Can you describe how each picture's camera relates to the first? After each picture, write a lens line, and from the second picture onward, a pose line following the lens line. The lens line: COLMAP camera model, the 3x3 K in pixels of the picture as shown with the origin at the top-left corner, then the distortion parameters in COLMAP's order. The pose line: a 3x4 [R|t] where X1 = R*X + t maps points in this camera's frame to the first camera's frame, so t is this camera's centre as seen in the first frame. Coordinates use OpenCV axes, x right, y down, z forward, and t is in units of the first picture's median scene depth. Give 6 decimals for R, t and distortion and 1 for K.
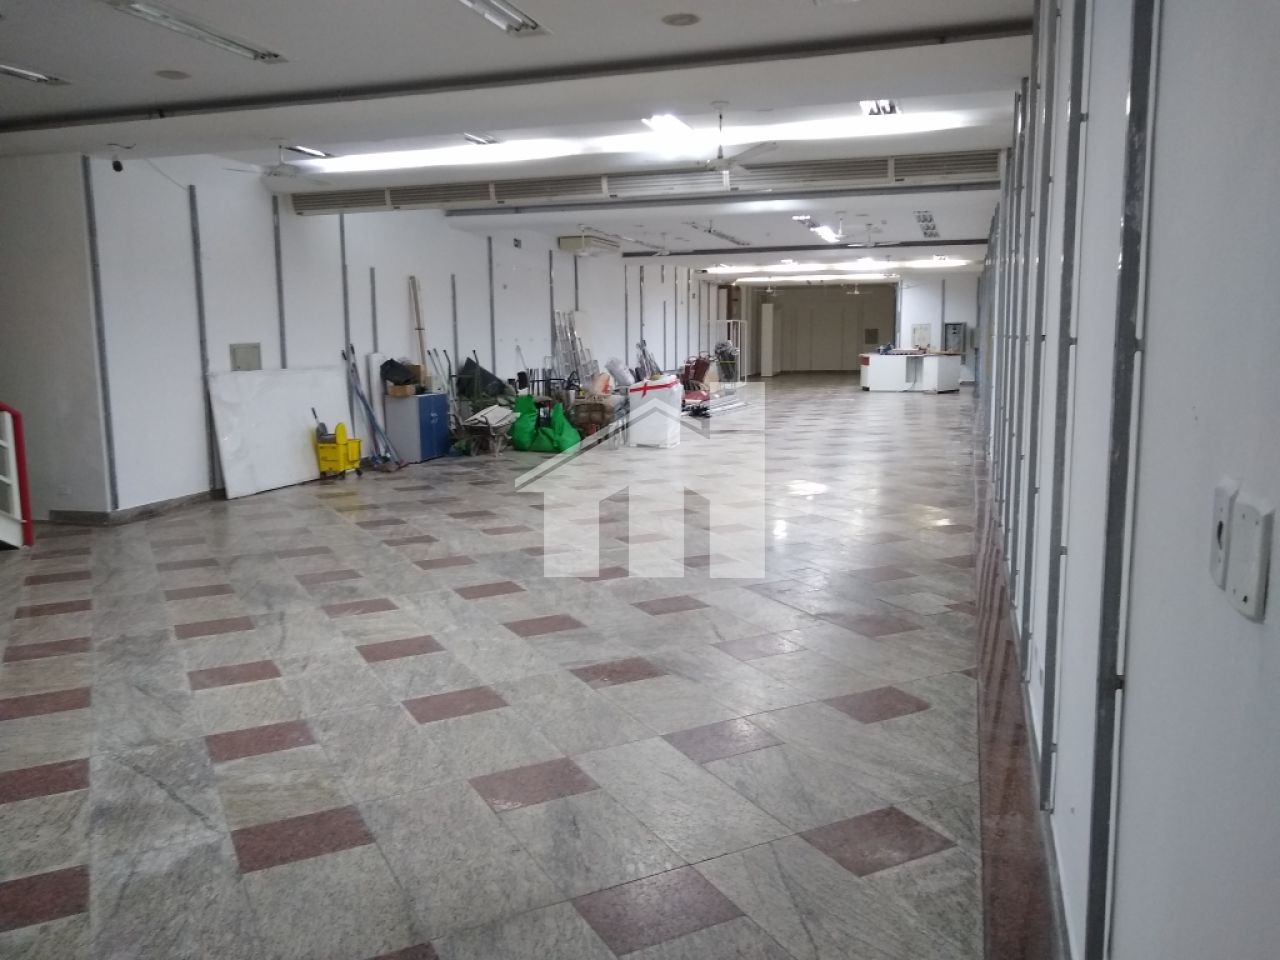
lens RADIAL K [[1029.0, 0, 635.0], [0, 1029.0, 486.5], [0, 0, 1]] dist [0.031430, -0.036107]
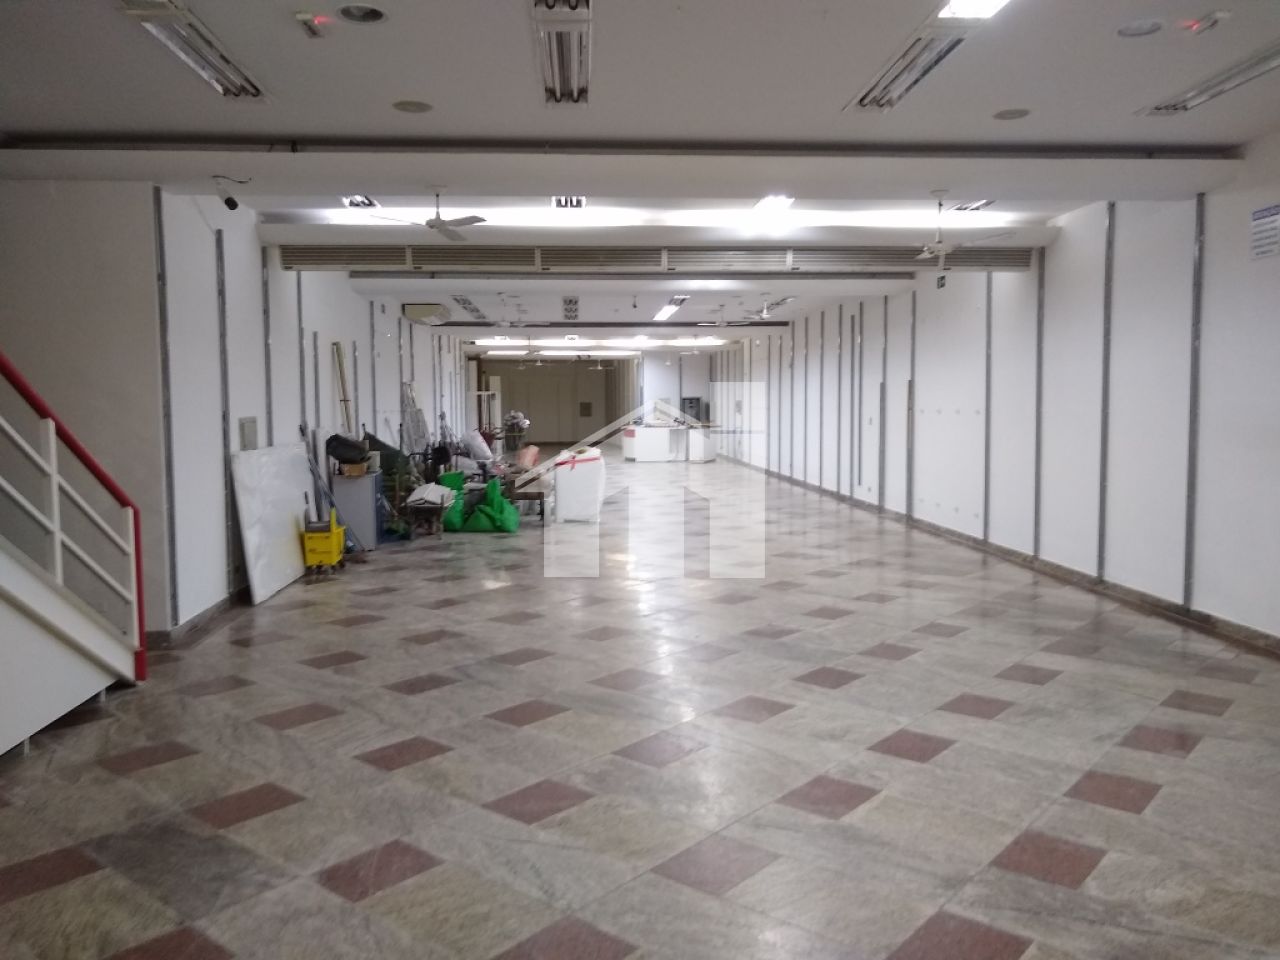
lens RADIAL K [[1029.0, 0, 638.6], [0, 1029.0, 475.3], [0, 0, 1]] dist [0.031430, -0.036107]
pose [[0.922899, -0.022718, 0.384372, -0.379889], [0.053393, 0.996164, -0.069323, -0.015565], [-0.381323, 0.084501, 0.920572, 0.103978]]
